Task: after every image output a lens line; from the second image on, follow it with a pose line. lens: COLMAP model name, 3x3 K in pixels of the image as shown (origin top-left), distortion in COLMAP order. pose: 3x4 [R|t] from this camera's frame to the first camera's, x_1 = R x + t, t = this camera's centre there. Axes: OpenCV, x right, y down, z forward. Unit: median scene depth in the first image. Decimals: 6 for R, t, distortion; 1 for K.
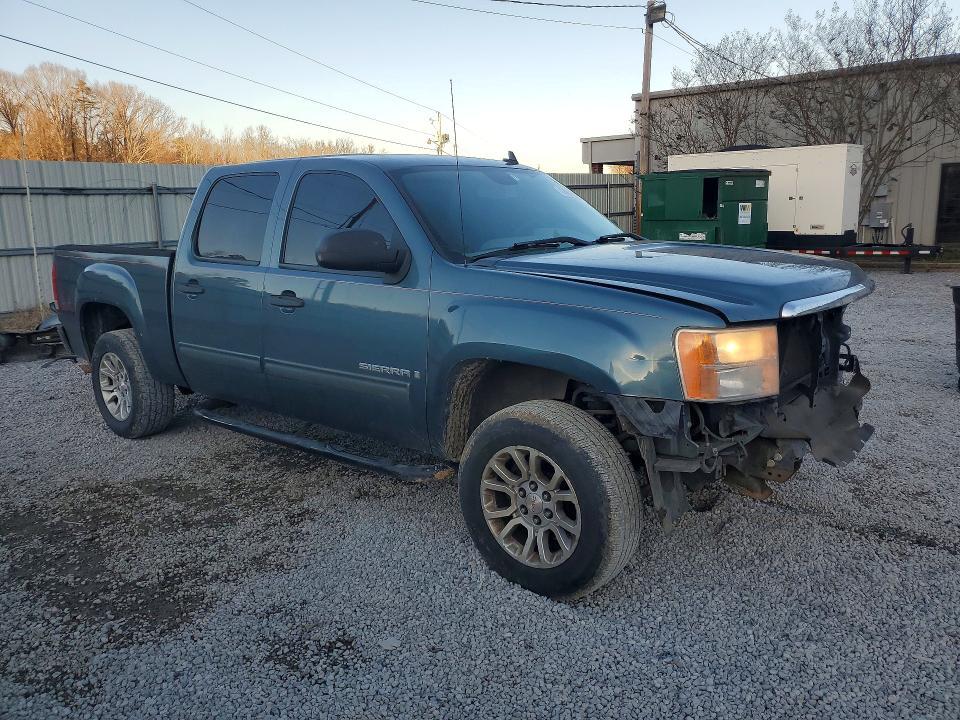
lens RADIAL K [[743.6, 0, 480.0], [0, 743.6, 360.0], [0, 0, 1]] dist [-0.000078, -0.002487]
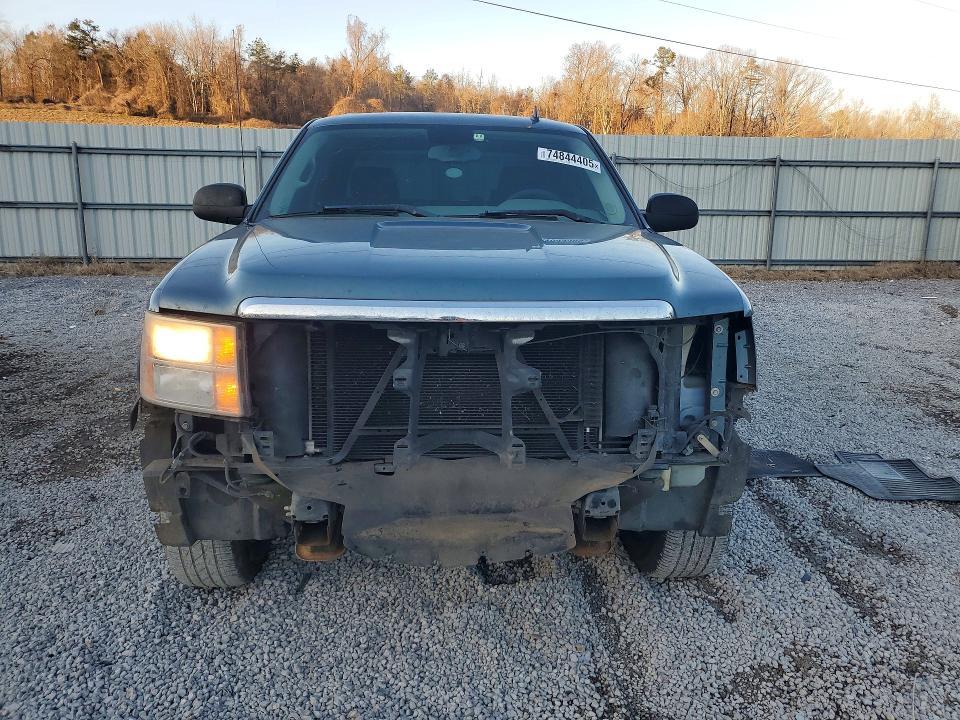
lens RADIAL K [[727.7, 0, 481.0], [0, 727.7, 331.8], [0, 0, 1]] dist [0.039832, -0.000188]
pose [[0.695378, 0.166213, -0.699159, 0.883770], [-0.164793, 0.983842, 0.069990, -0.106345], [0.699495, 0.066547, 0.711532, 0.523607]]
